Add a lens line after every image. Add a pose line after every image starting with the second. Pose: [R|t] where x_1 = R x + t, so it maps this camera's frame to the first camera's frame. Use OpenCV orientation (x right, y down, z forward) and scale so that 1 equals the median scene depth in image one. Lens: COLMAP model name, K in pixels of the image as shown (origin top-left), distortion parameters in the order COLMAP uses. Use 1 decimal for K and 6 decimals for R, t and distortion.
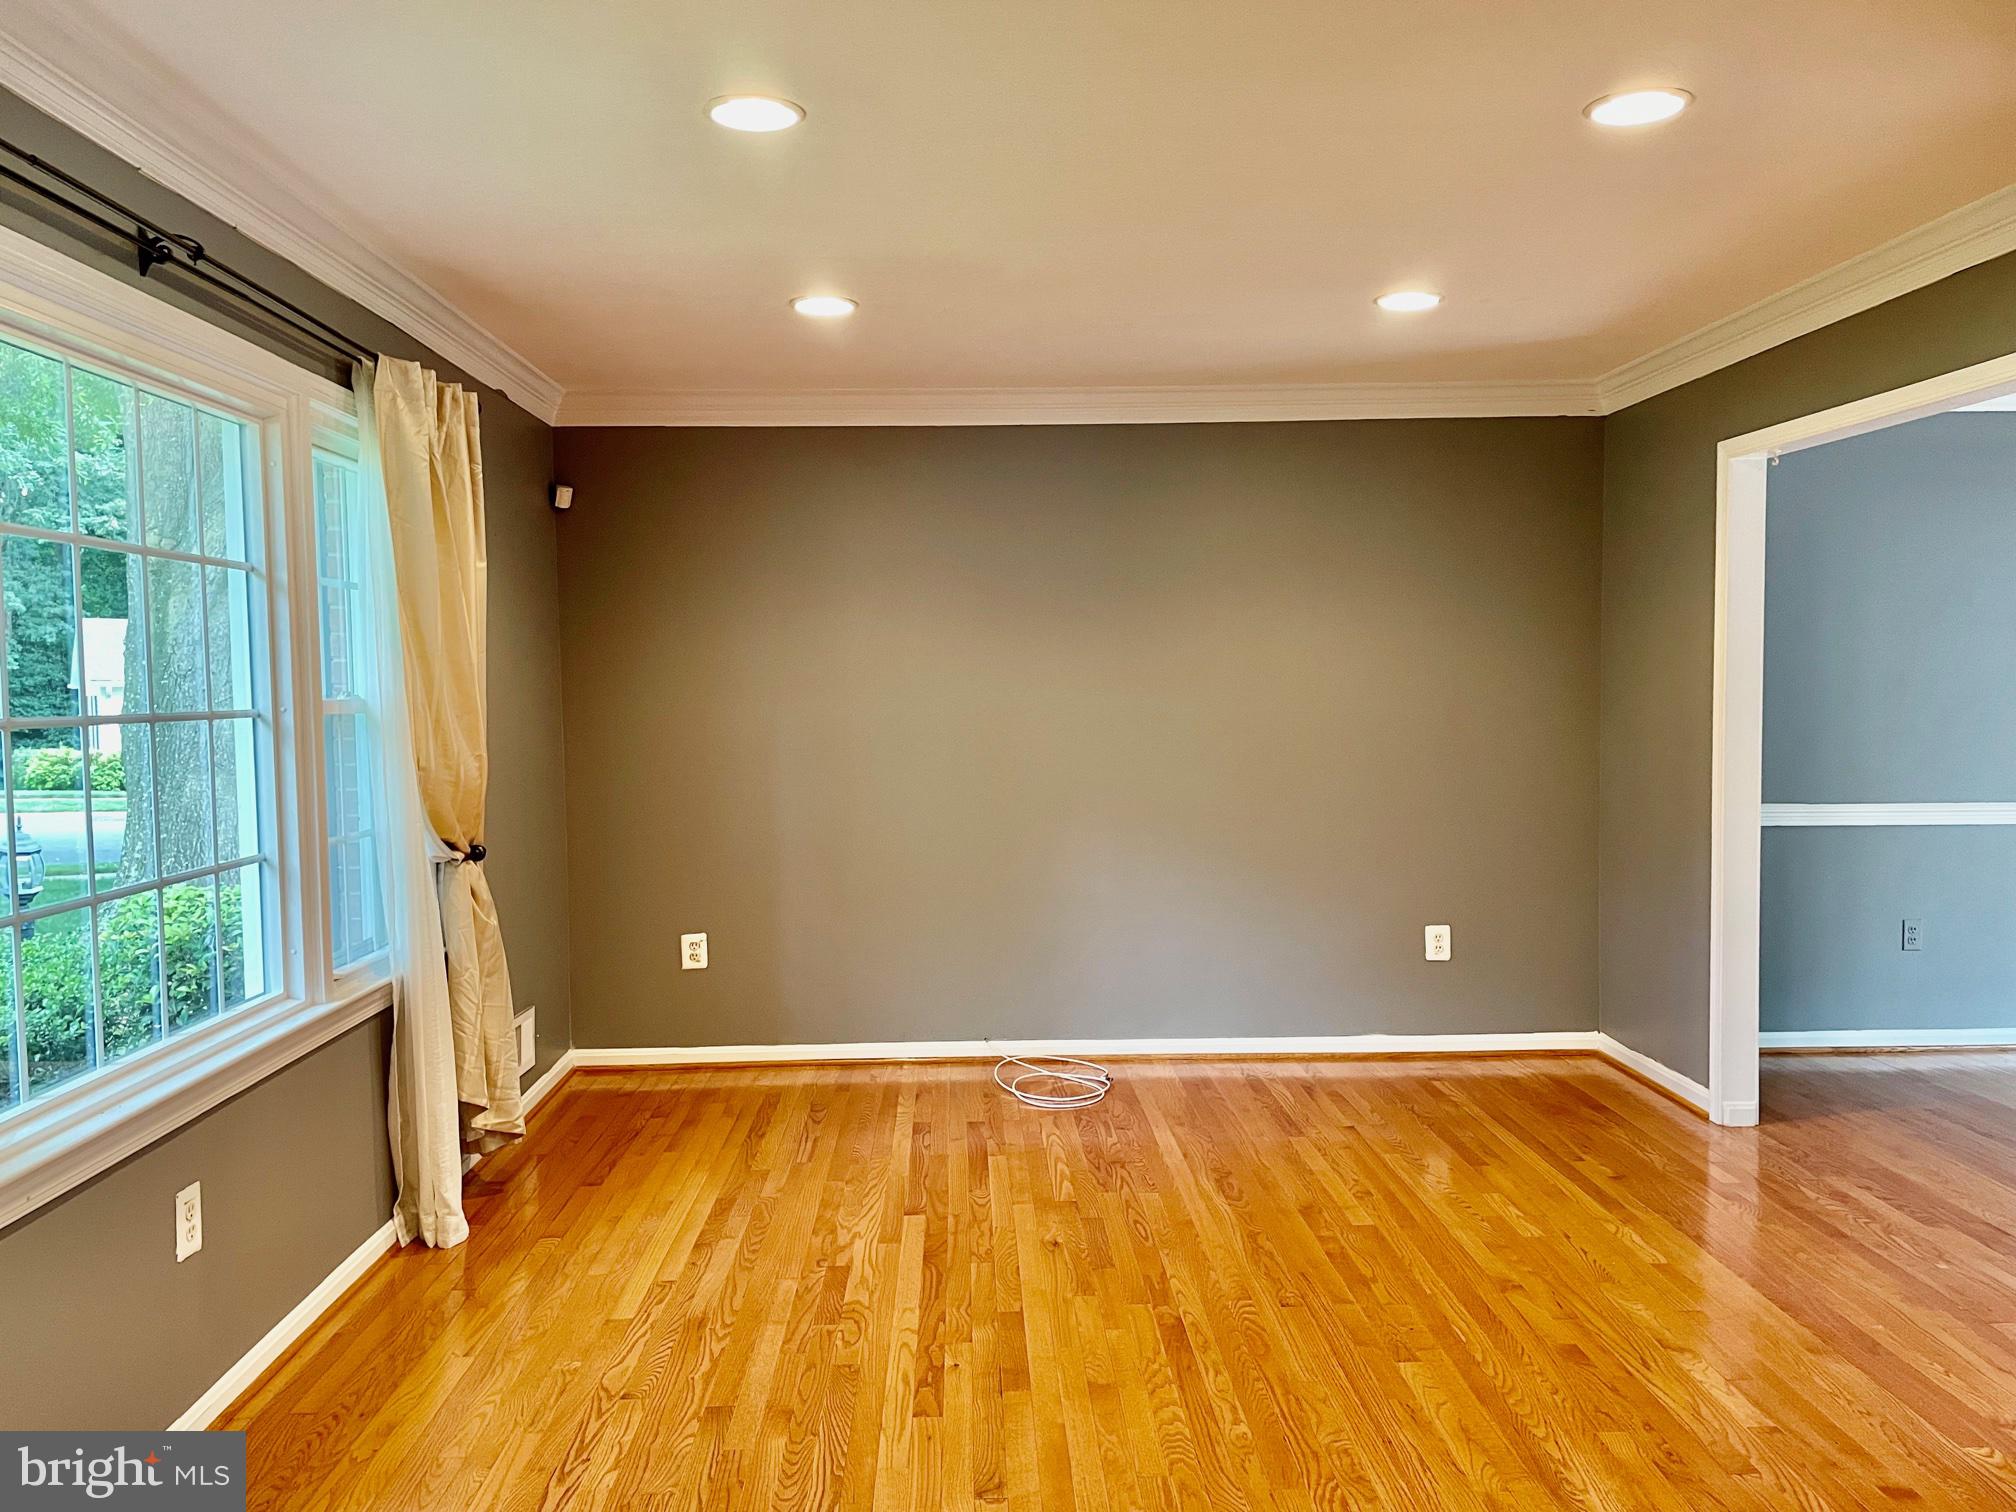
lens RADIAL K [[1533.3, 0, 1001.2], [0, 1533.3, 767.9], [0, 0, 1]] dist [0.086652, -0.119031]
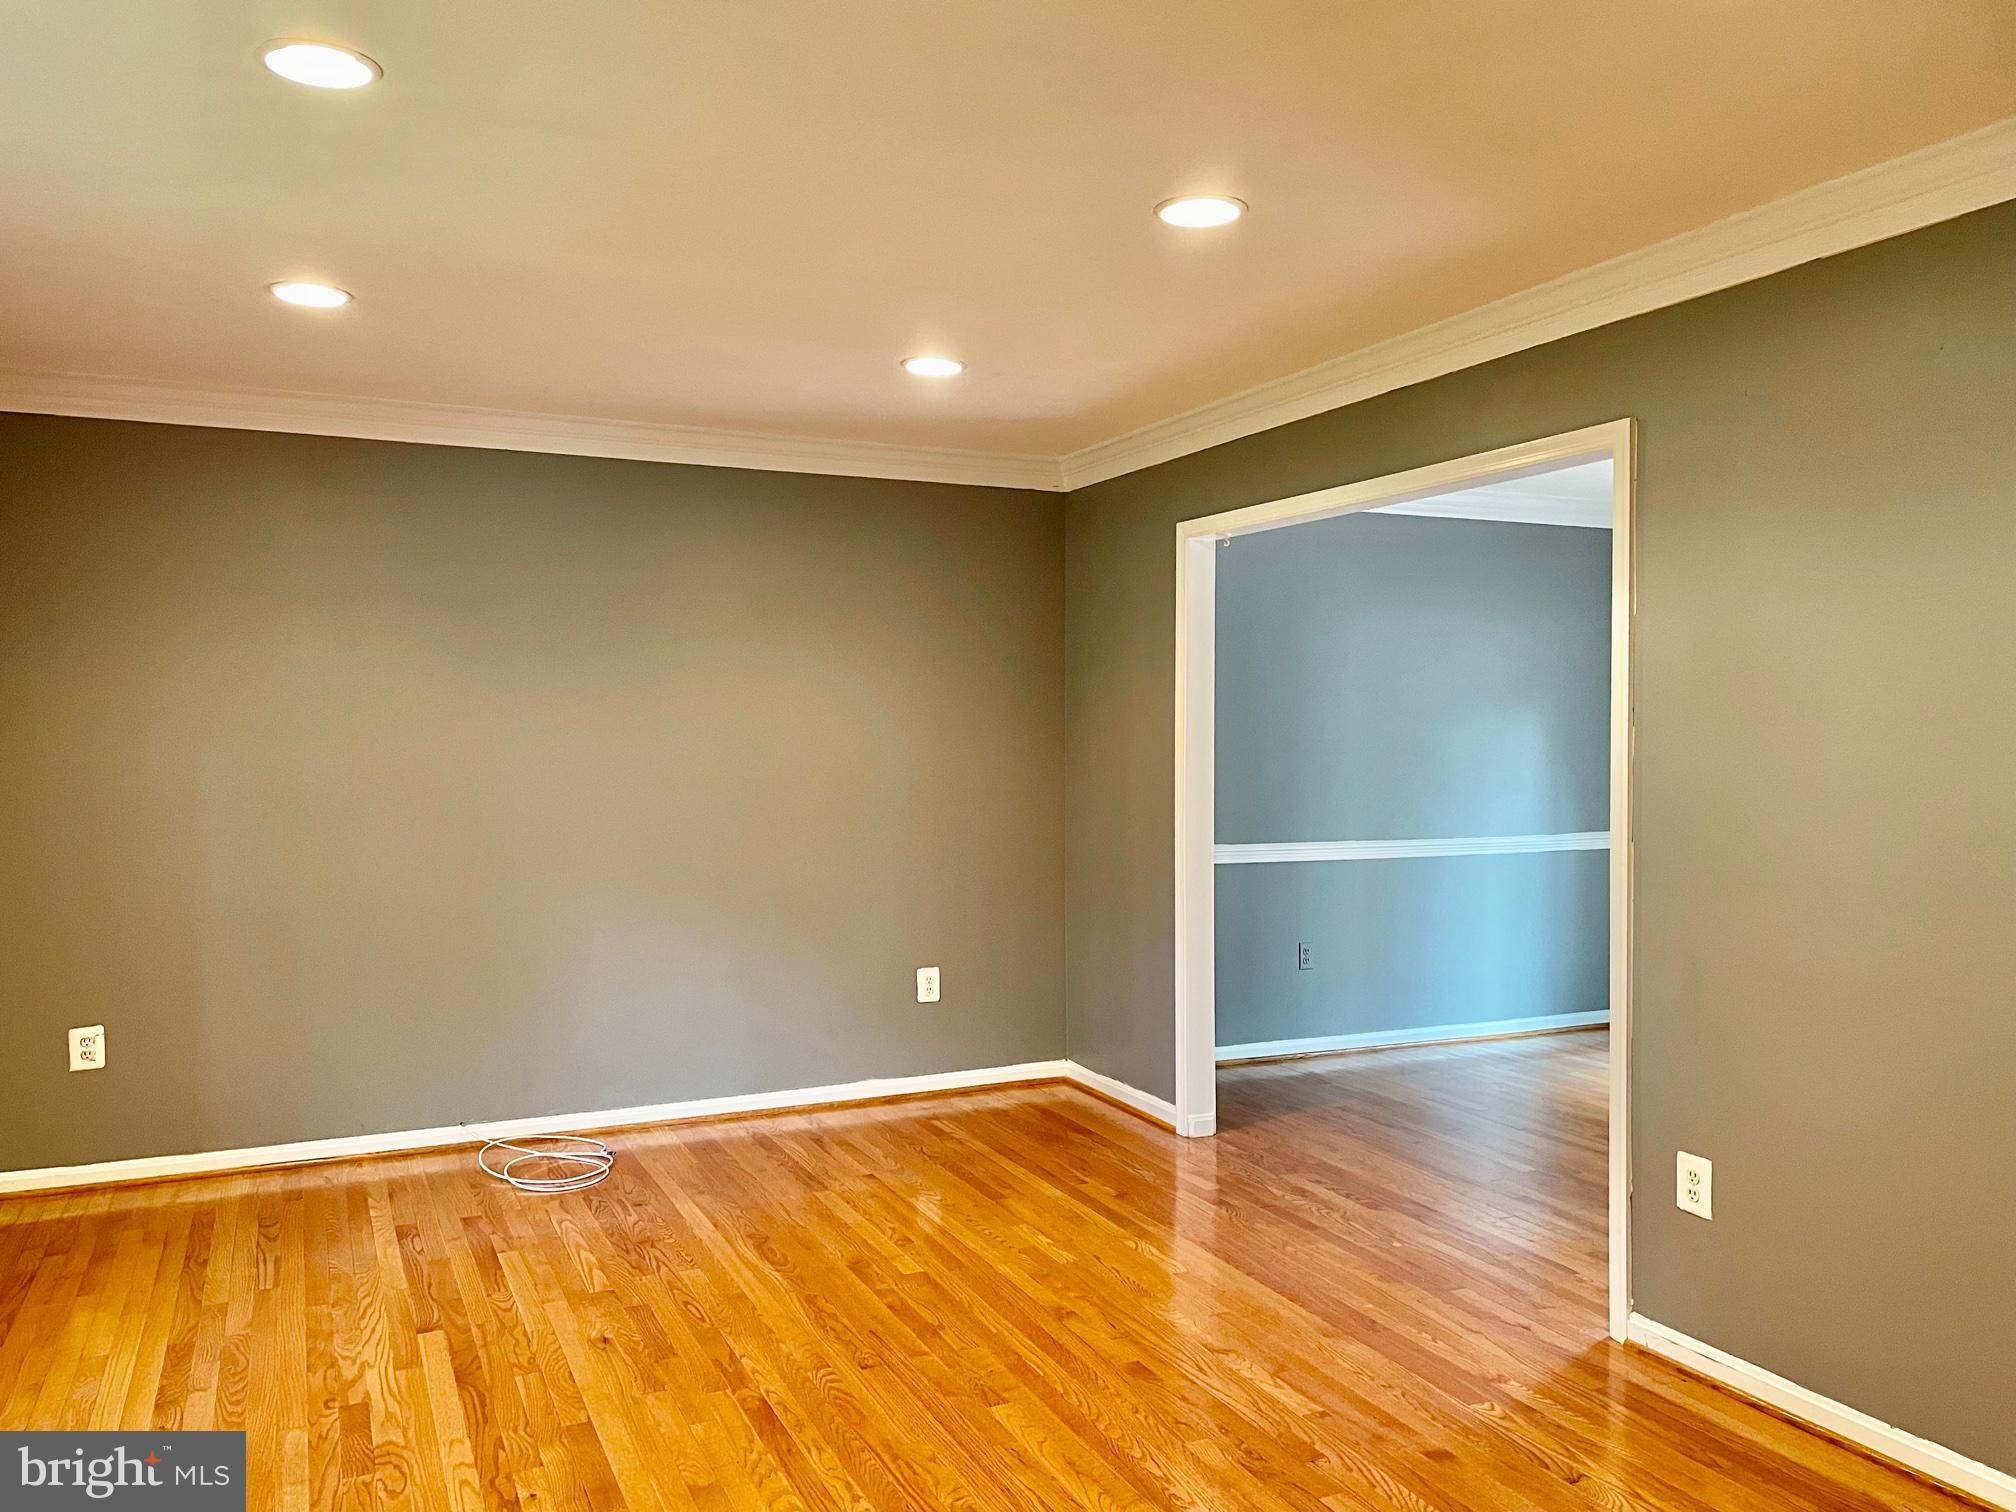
lens RADIAL K [[1525.4, 0, 1010.8], [0, 1525.4, 772.0], [0, 0, 1]] dist [0.092232, -0.122059]
pose [[0.918389, 0.000780, 0.395679, -0.096953], [0.010735, 0.999581, -0.026886, -0.002073], [-0.395534, 0.028939, 0.917995, 0.045961]]
